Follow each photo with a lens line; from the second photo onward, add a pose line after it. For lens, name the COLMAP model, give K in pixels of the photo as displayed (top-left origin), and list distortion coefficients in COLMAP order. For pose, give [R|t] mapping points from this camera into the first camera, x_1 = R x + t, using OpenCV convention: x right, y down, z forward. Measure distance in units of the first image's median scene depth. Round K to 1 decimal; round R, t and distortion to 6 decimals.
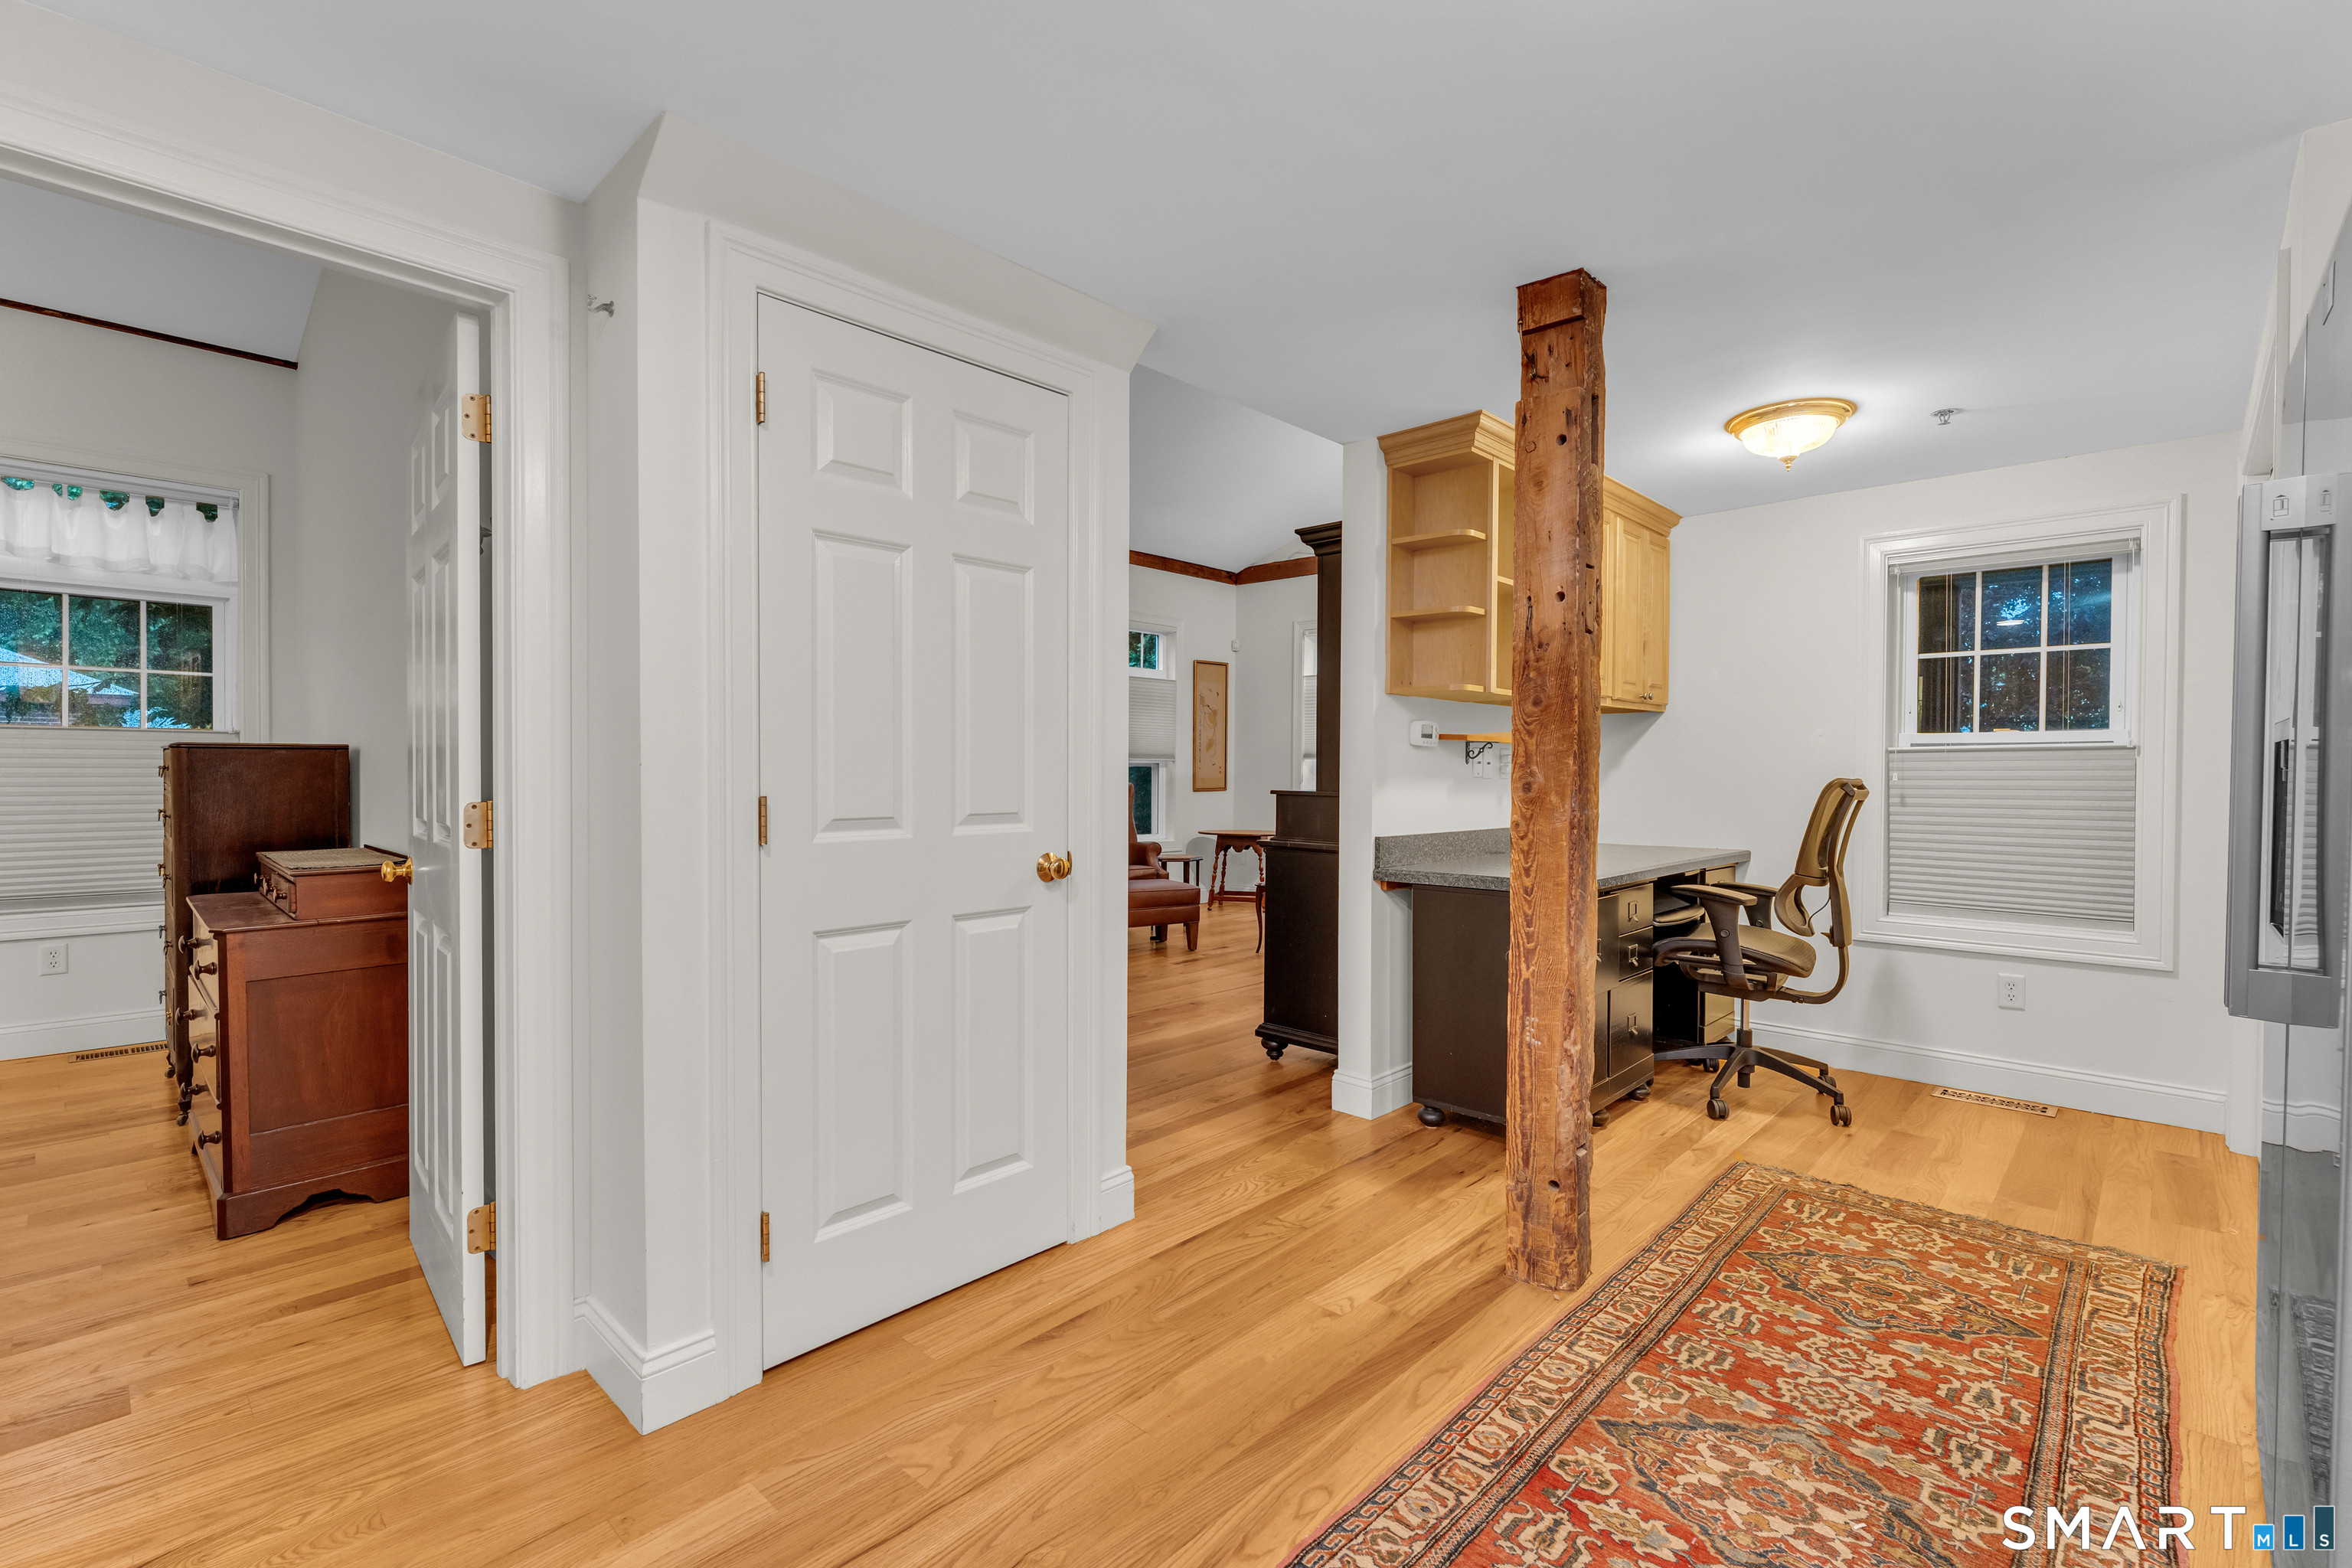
lens RADIAL K [[1053.3, 0, 1176.0], [0, 1053.3, 784.0], [0, 0, 1]] dist [-0.000084, -0.000064]
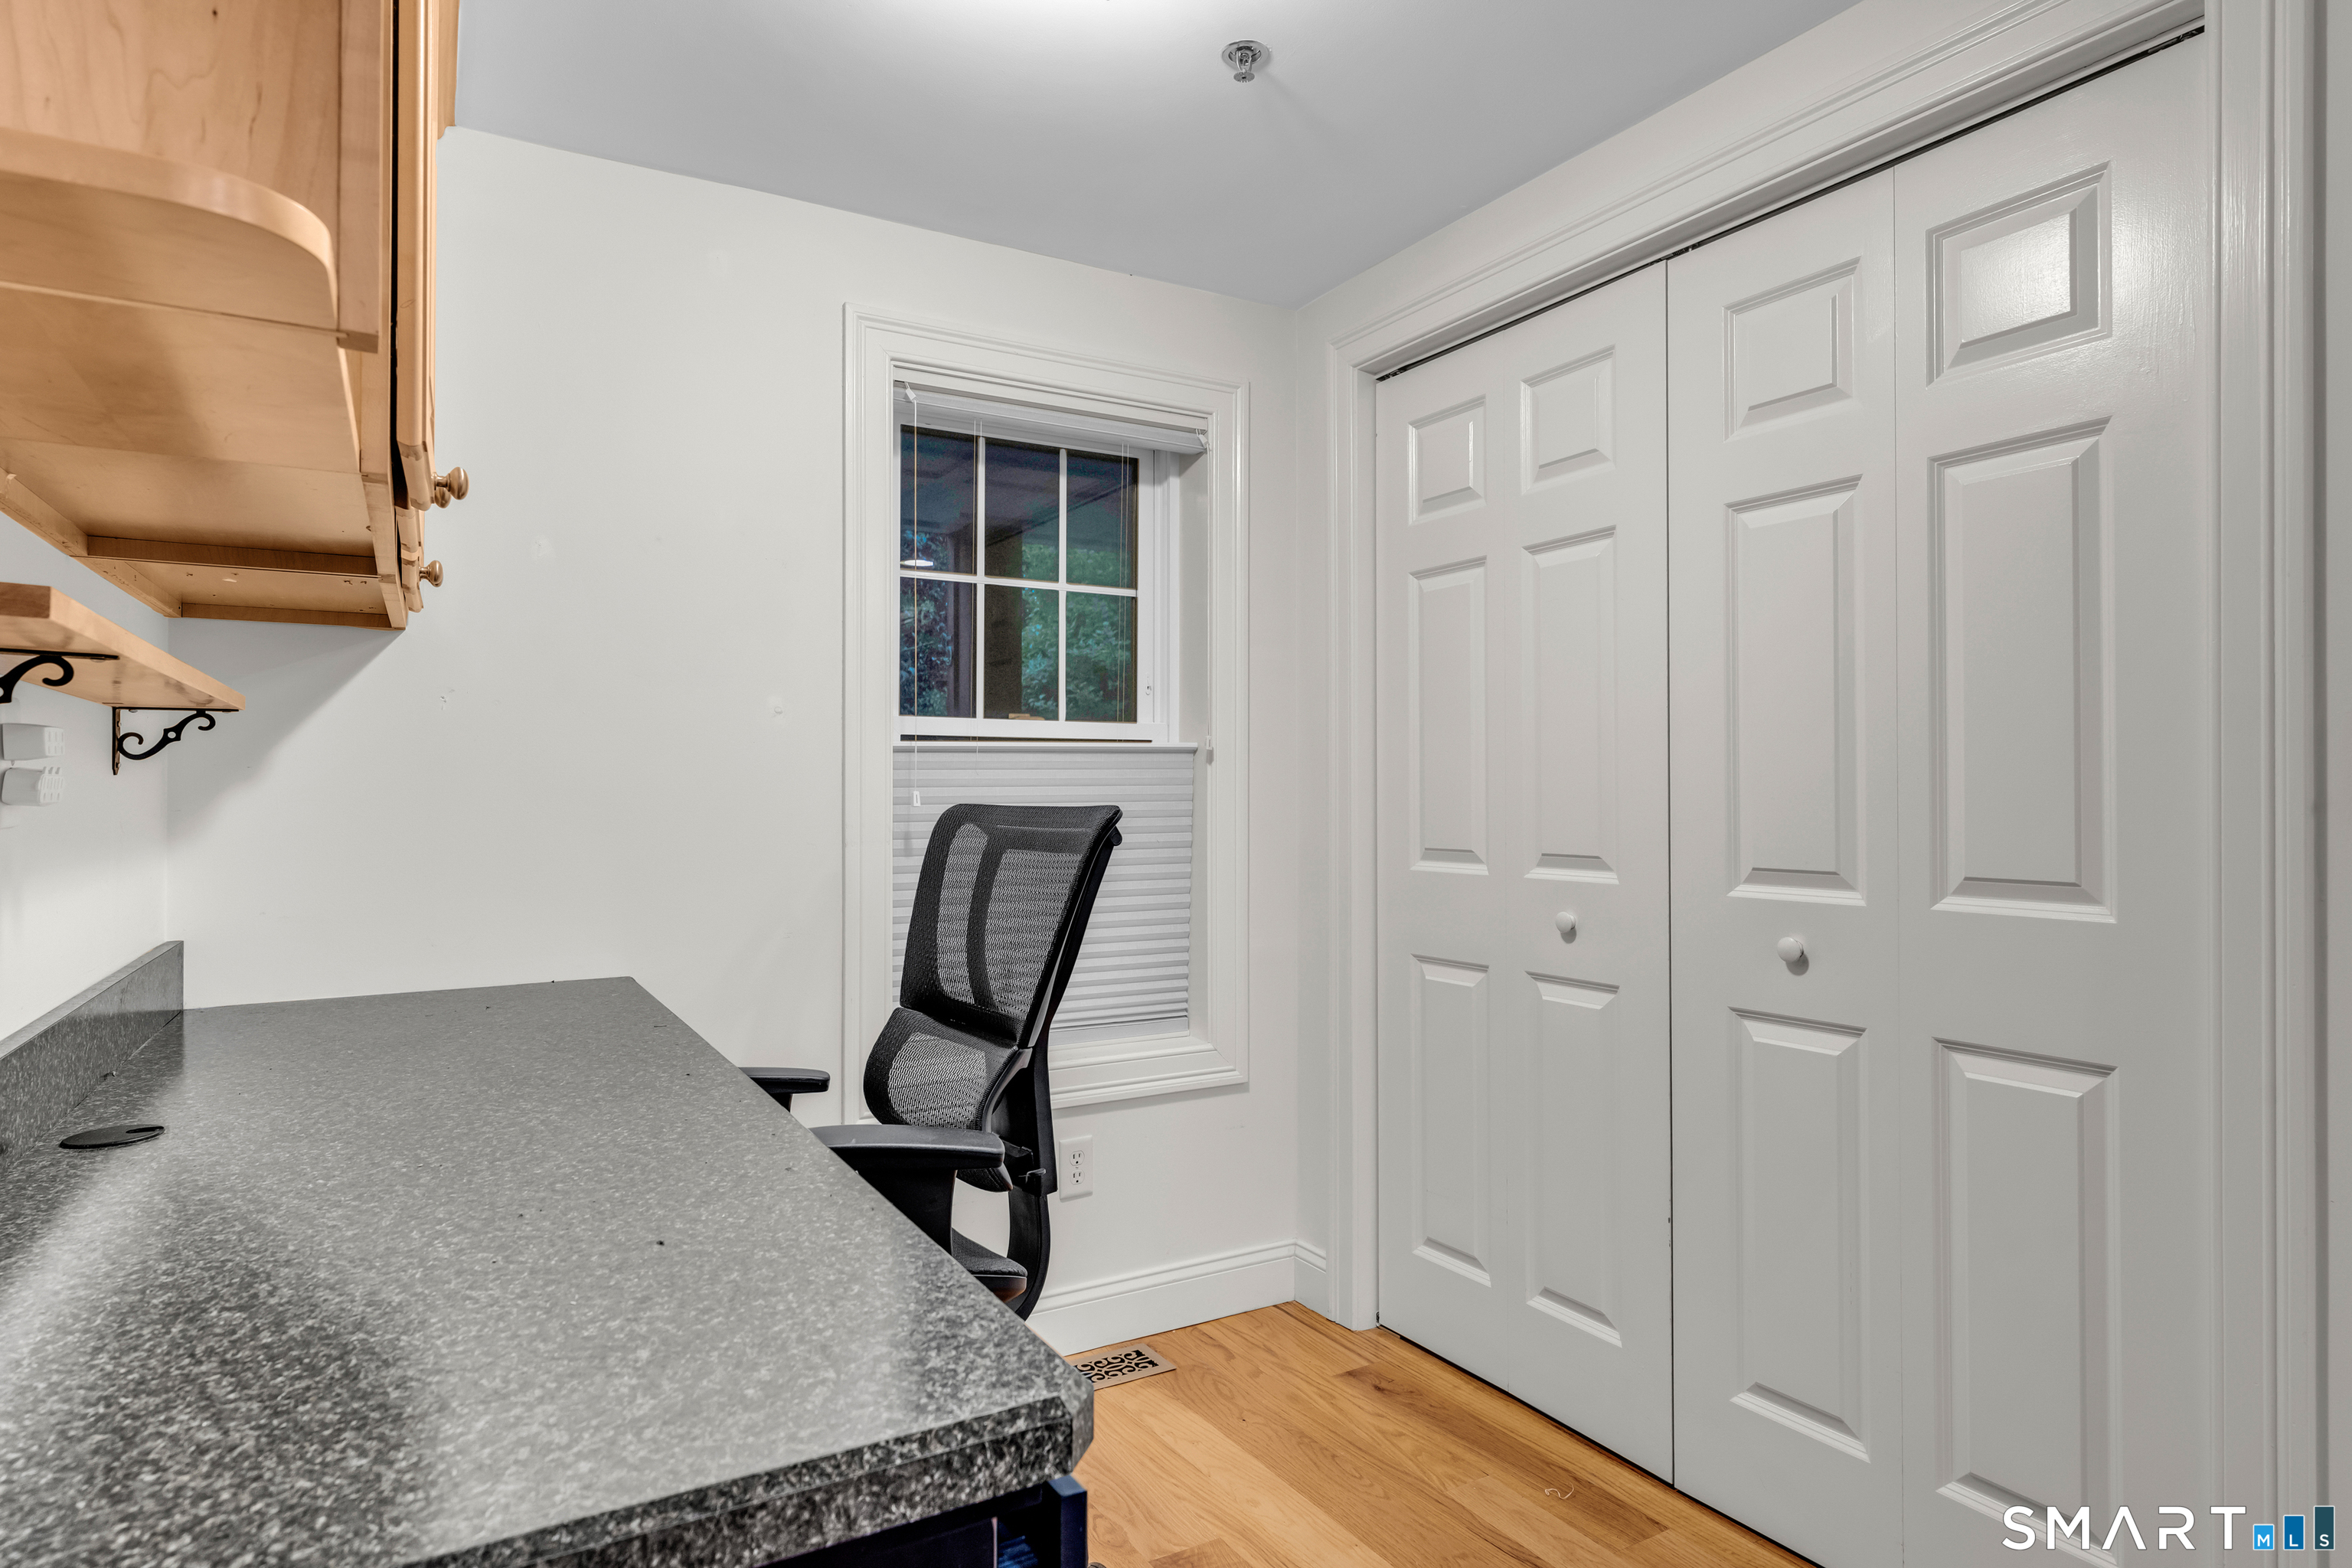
lens RADIAL K [[1301.0, 0, 1176.0], [0, 1301.0, 784.0], [0, 0, 1]] dist [0.000041, 0.000075]
pose [[0.268501, 0.000824, 0.963279, 0.118453], [0.011255, 0.999929, -0.003992, -0.009885], [-0.963214, 0.011913, 0.268473, 0.739927]]
